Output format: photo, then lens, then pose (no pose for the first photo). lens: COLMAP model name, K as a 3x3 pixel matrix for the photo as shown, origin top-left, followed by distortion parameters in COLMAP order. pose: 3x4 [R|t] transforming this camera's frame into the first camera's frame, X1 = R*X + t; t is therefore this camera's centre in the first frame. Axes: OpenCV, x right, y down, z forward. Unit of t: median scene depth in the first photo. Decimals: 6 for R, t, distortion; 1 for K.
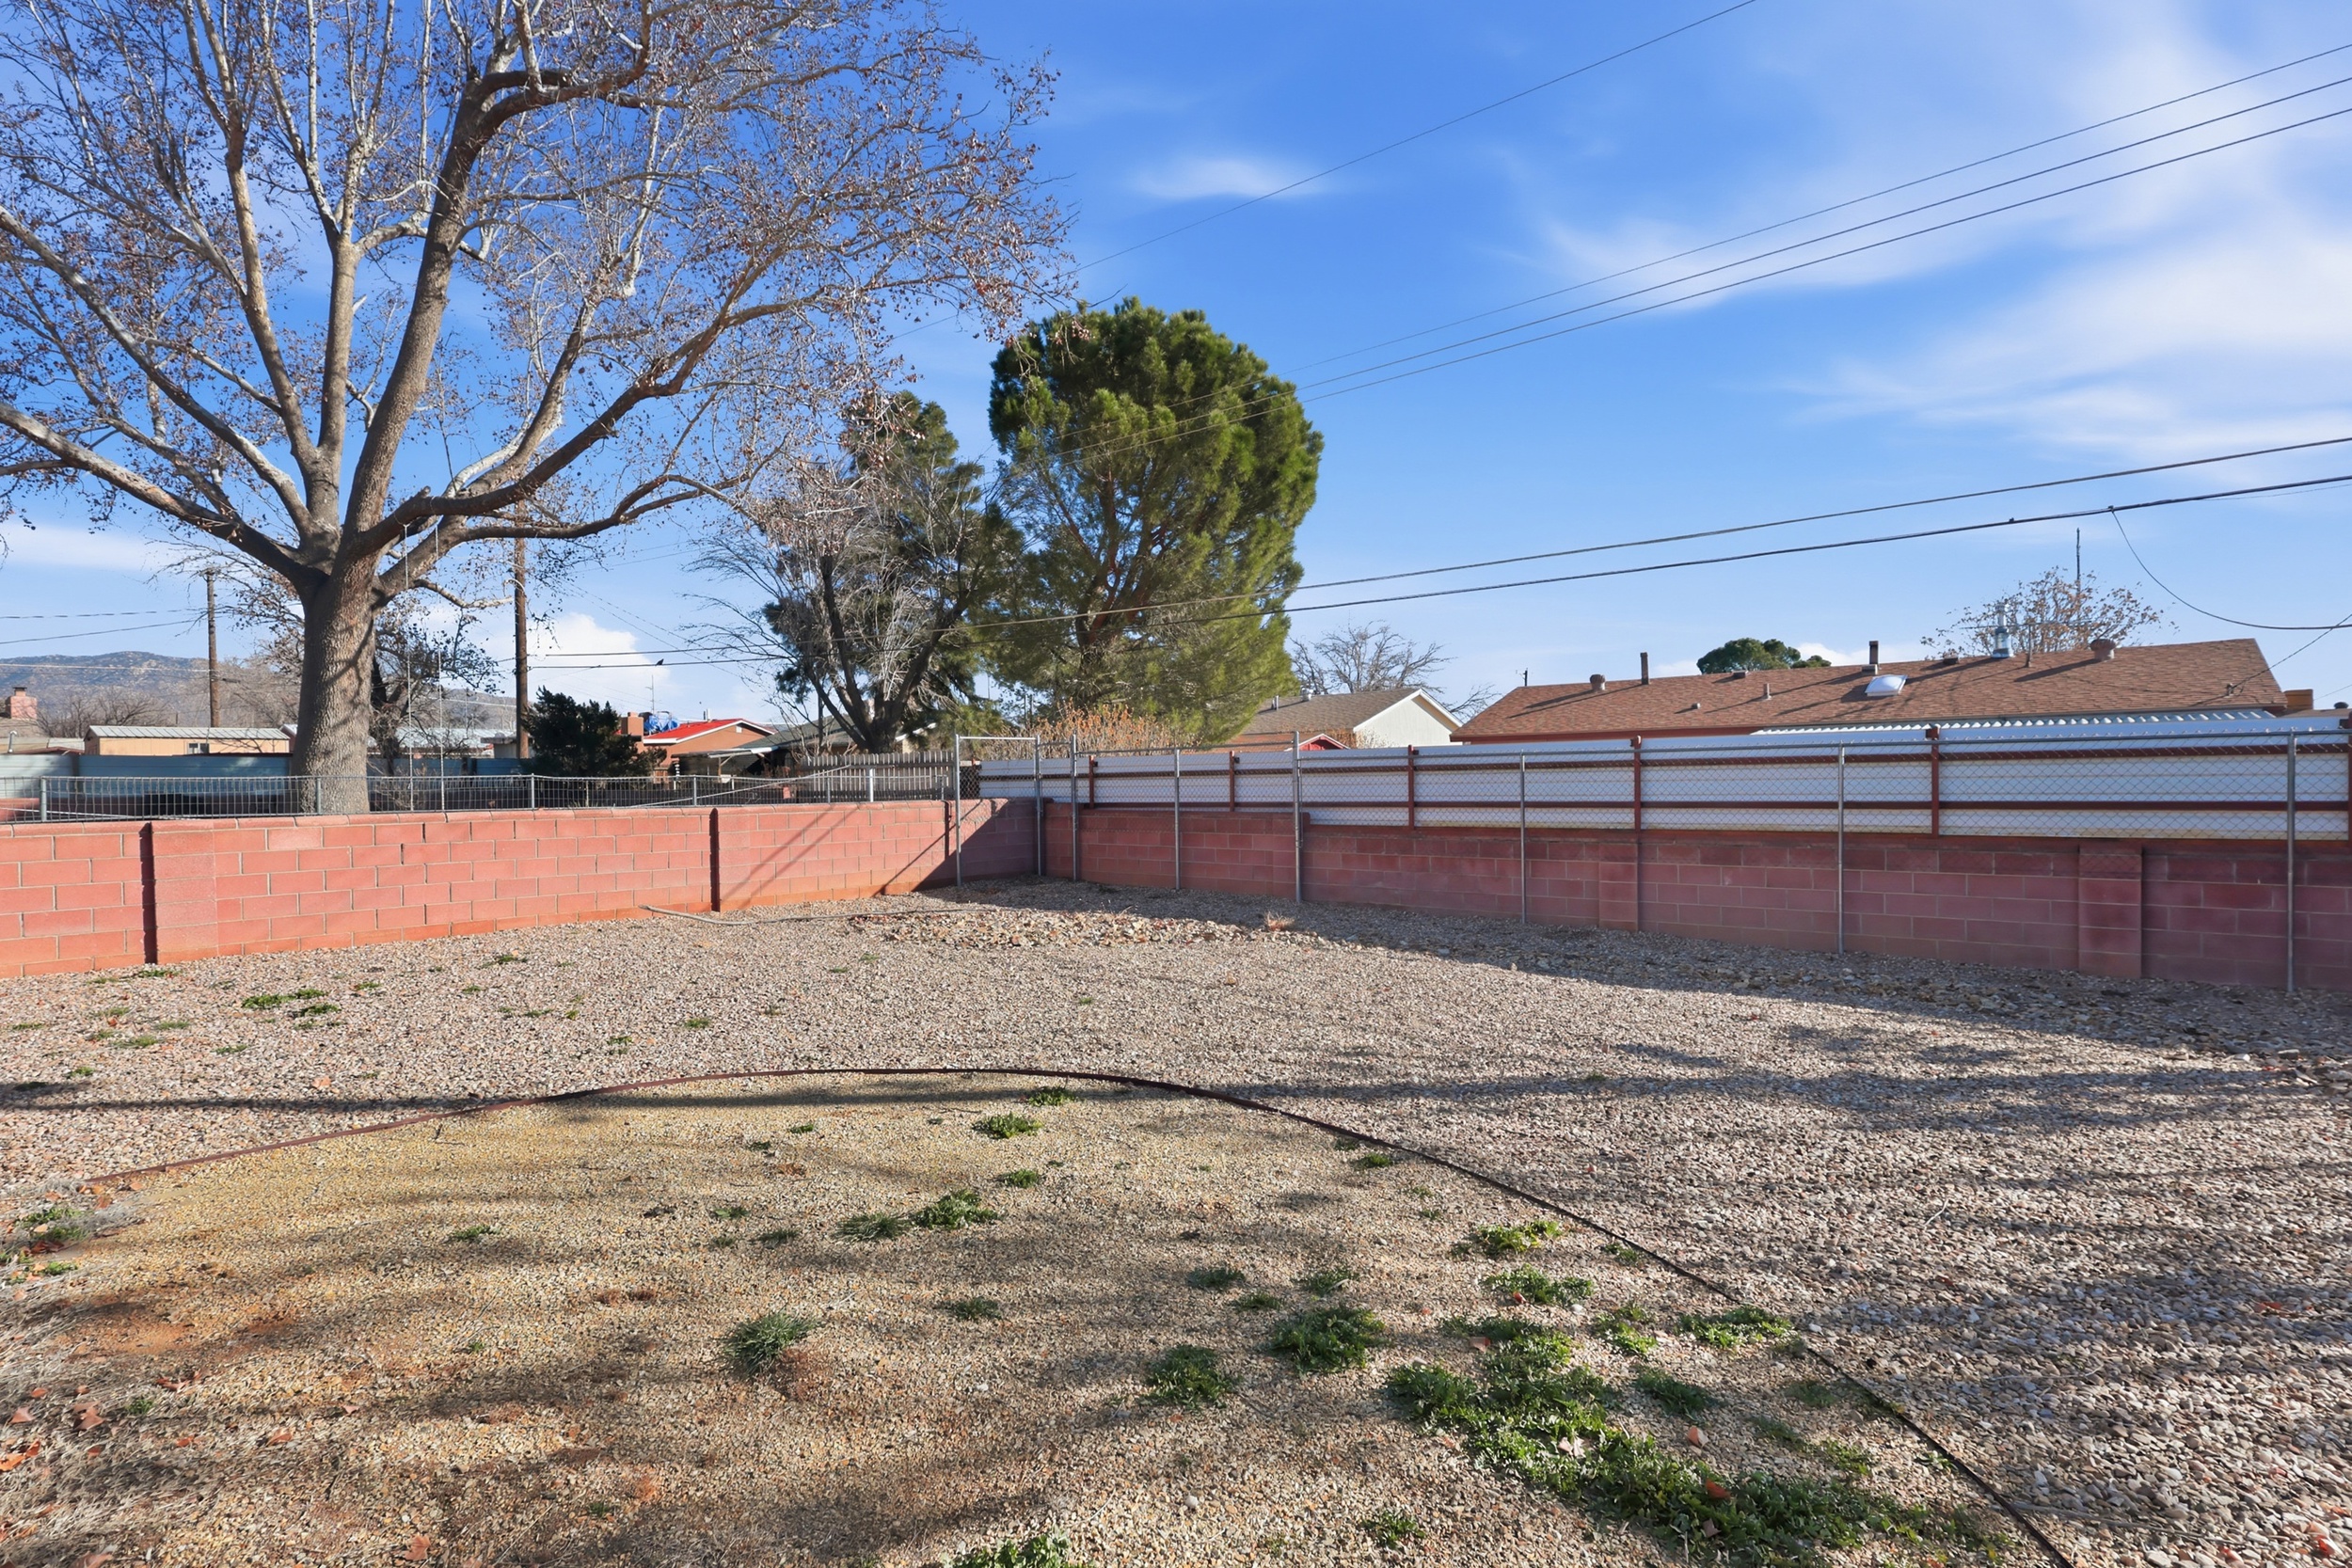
lens RADIAL K [[1108.2, 0, 1184.1], [0, 1108.2, 785.2], [0, 0, 1]] dist [-0.000468, -0.000014]
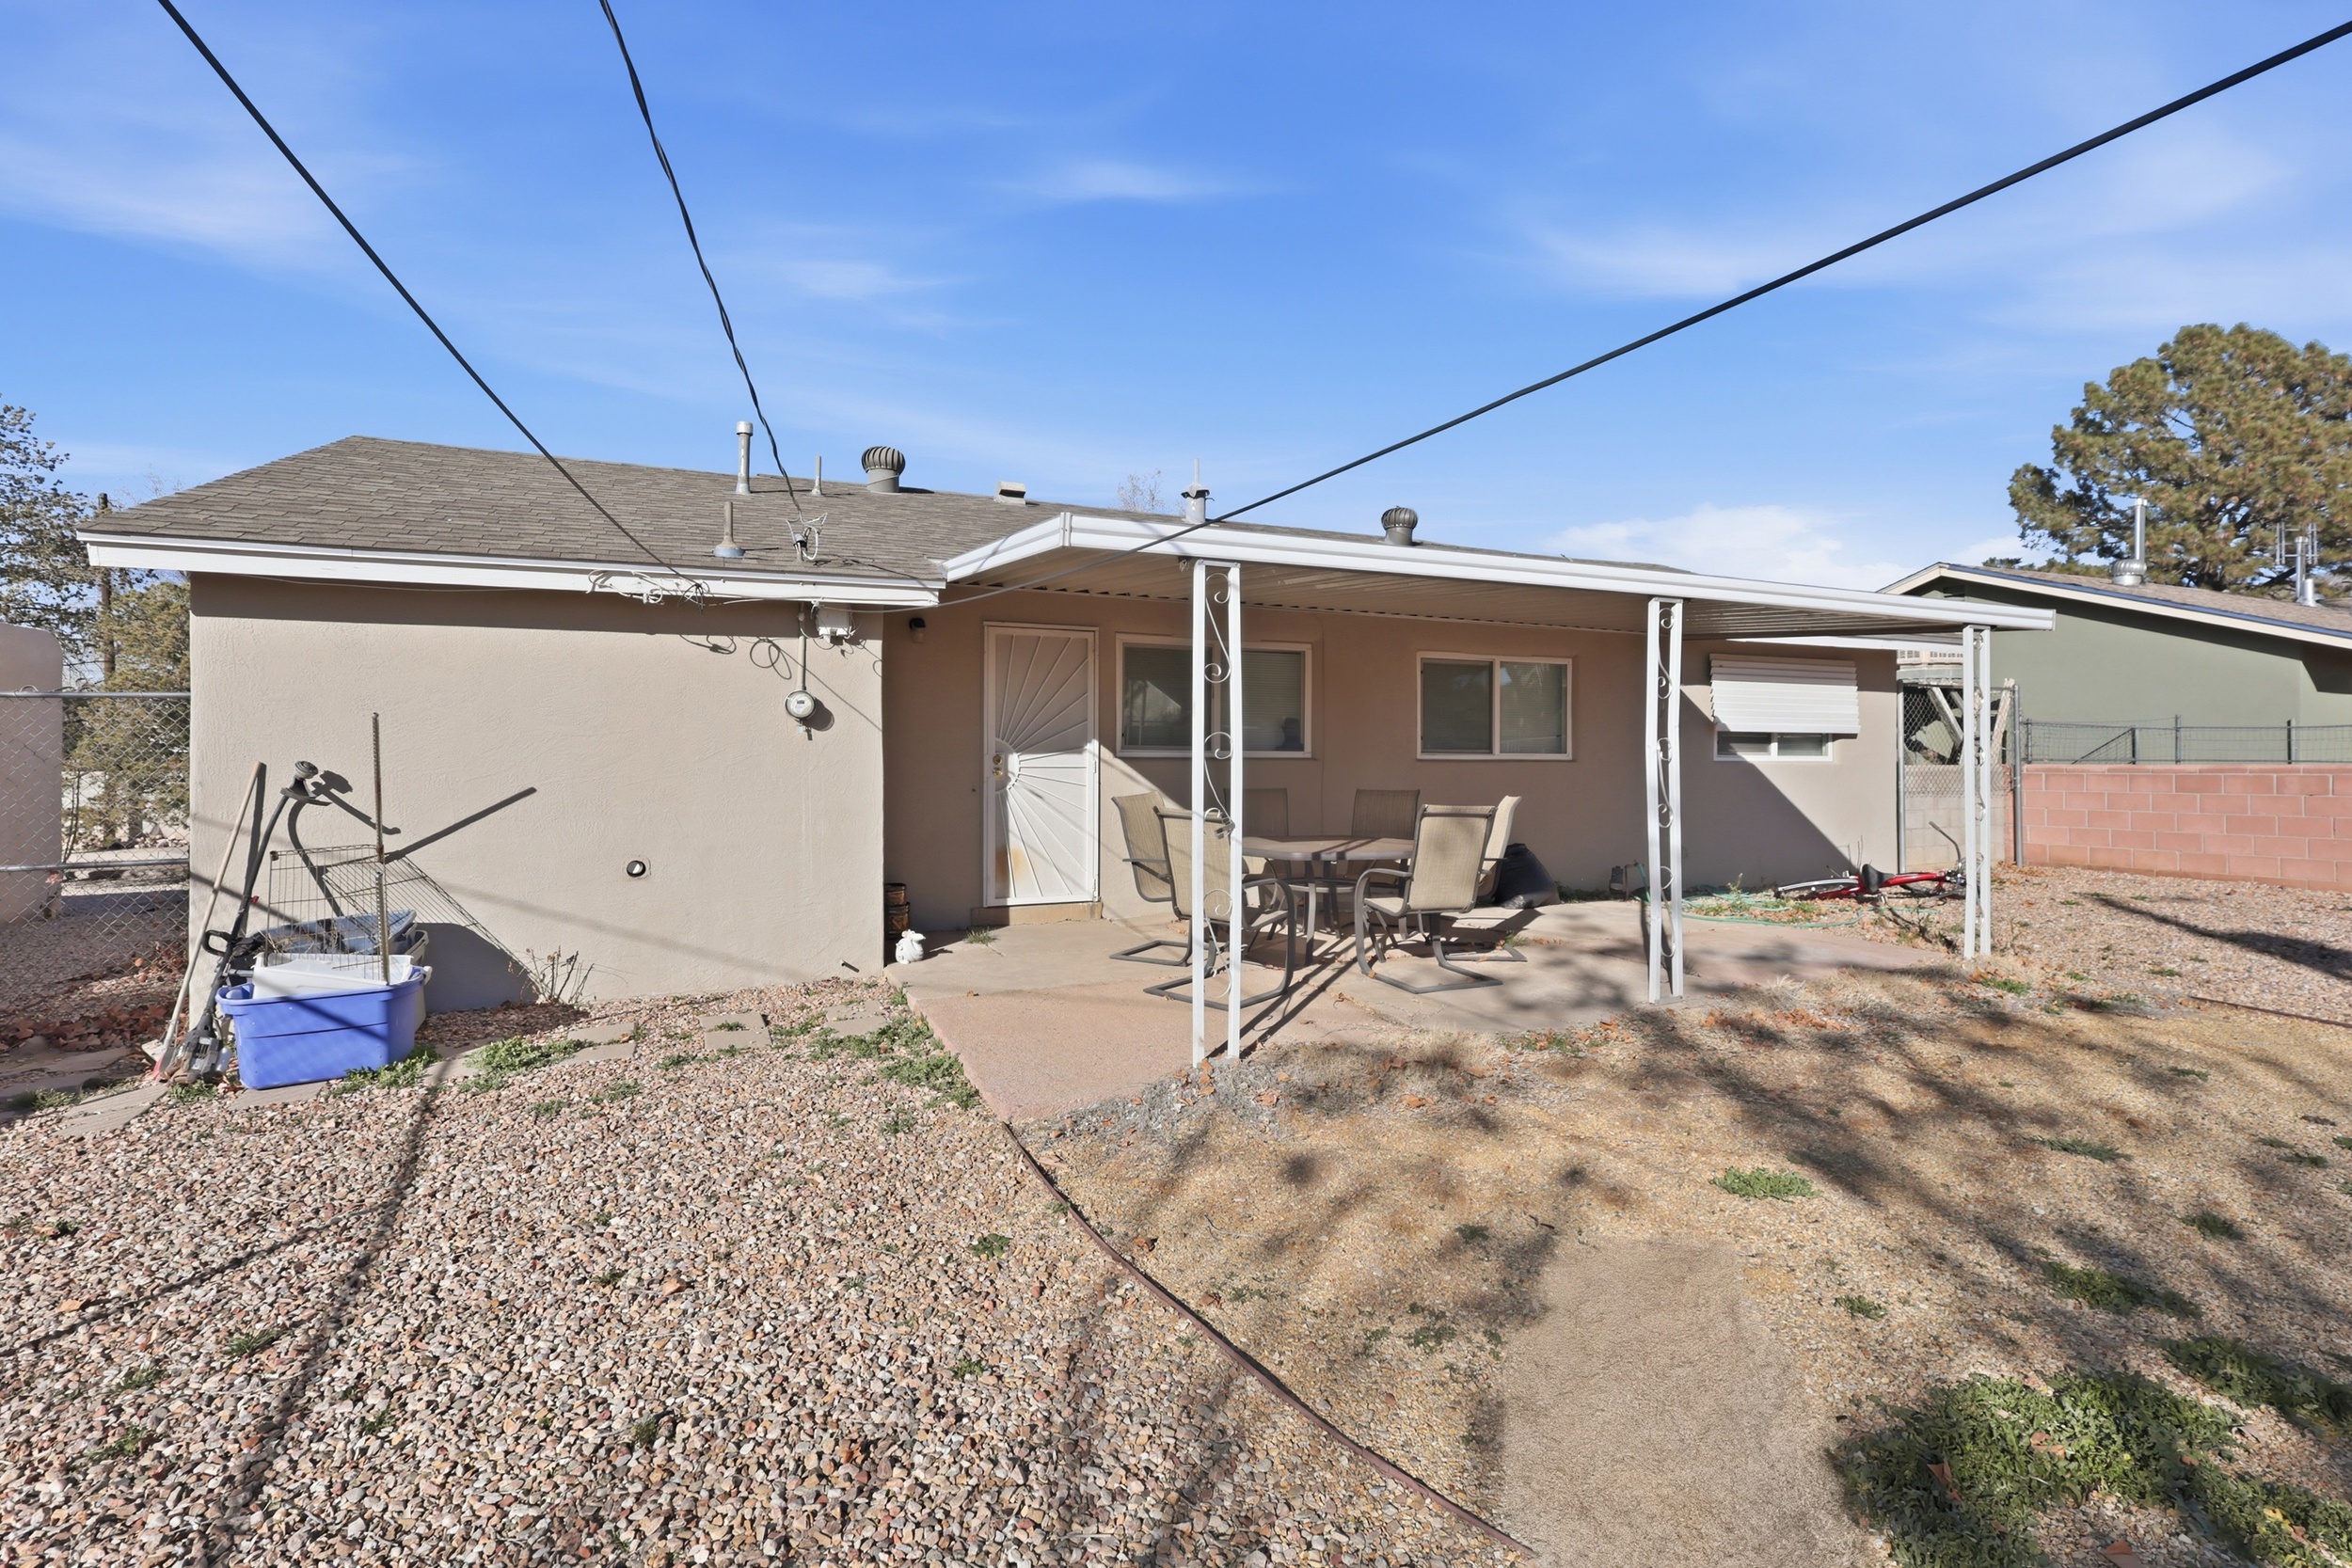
lens RADIAL K [[1115.8, 0, 1183.6], [0, 1115.8, 744.0], [0, 0, 1]] dist [-0.001070, 0.000883]
pose [[-0.439842, 0.004603, -0.898063, 0.260953], [0.001338, 0.999989, 0.004470, 0.006899], [0.898074, 0.000764, -0.439844, 0.140354]]
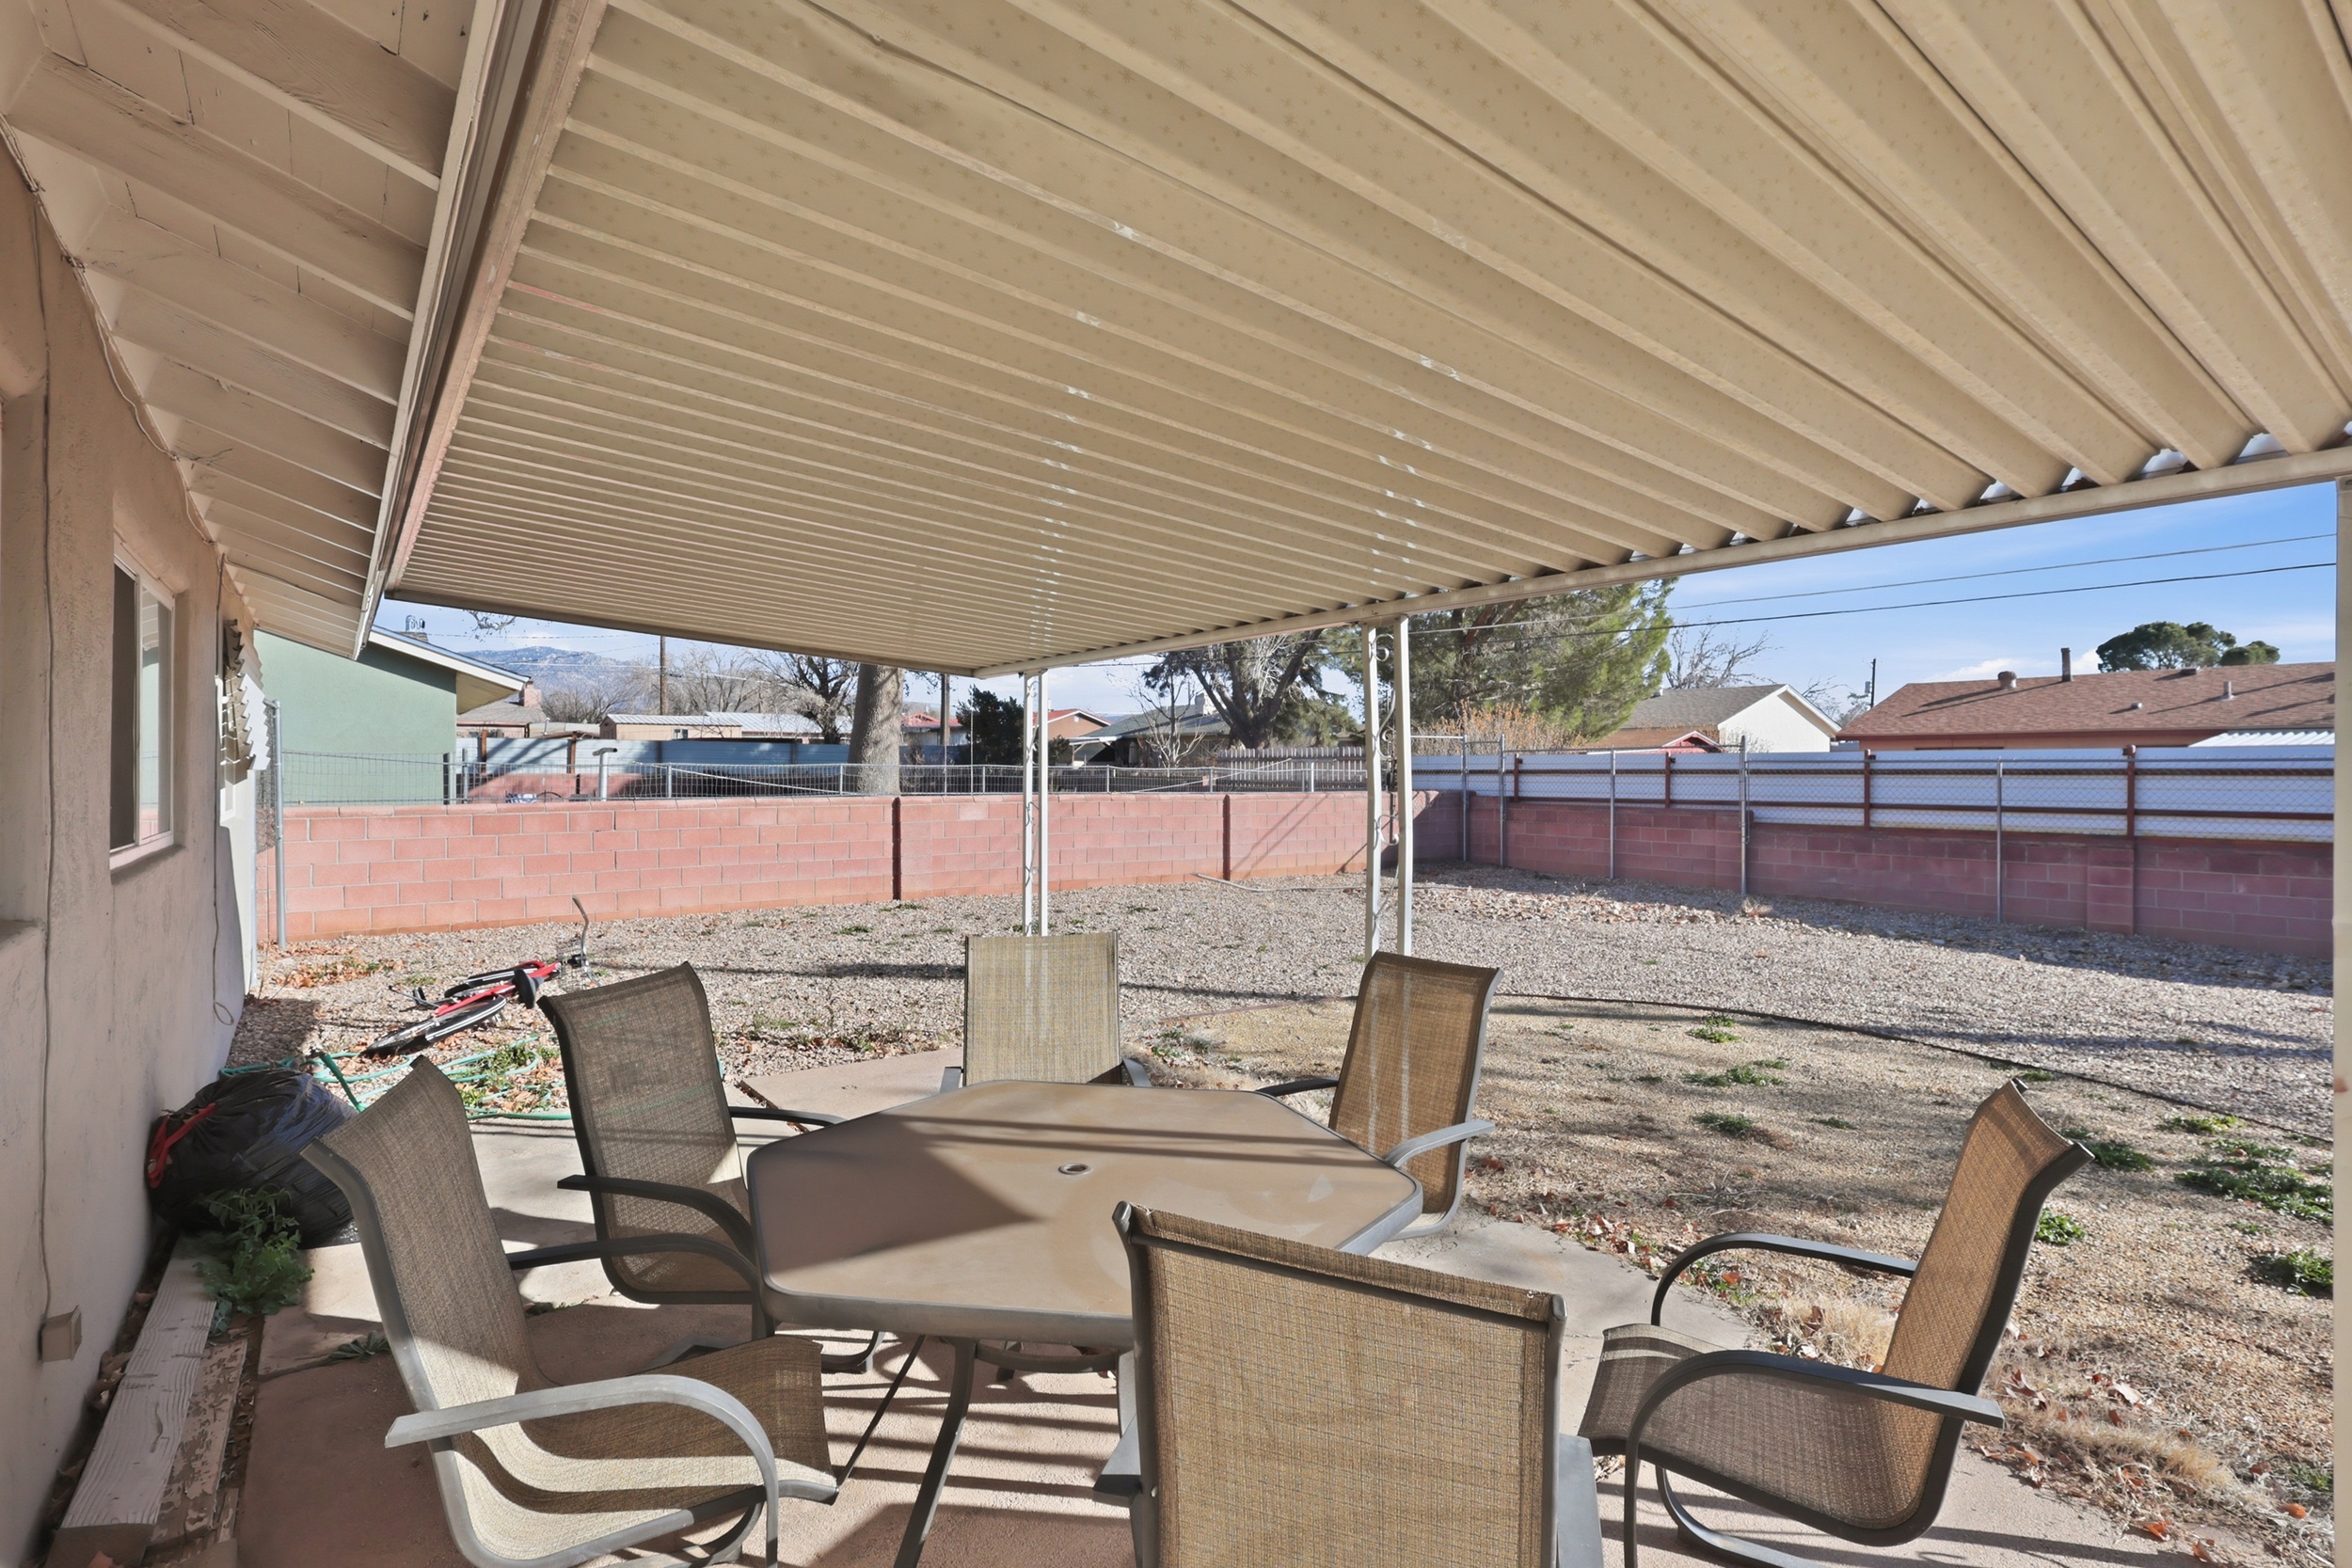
lens RADIAL K [[1111.0, 0, 1197.5], [0, 1111.0, 777.2], [0, 0, 1]] dist [-0.000286, 0.000404]
pose [[0.972421, 0.018523, -0.232497, -0.166936], [-0.017897, 0.999828, 0.004805, -0.003615], [0.232546, -0.000512, 0.972585, -0.177186]]
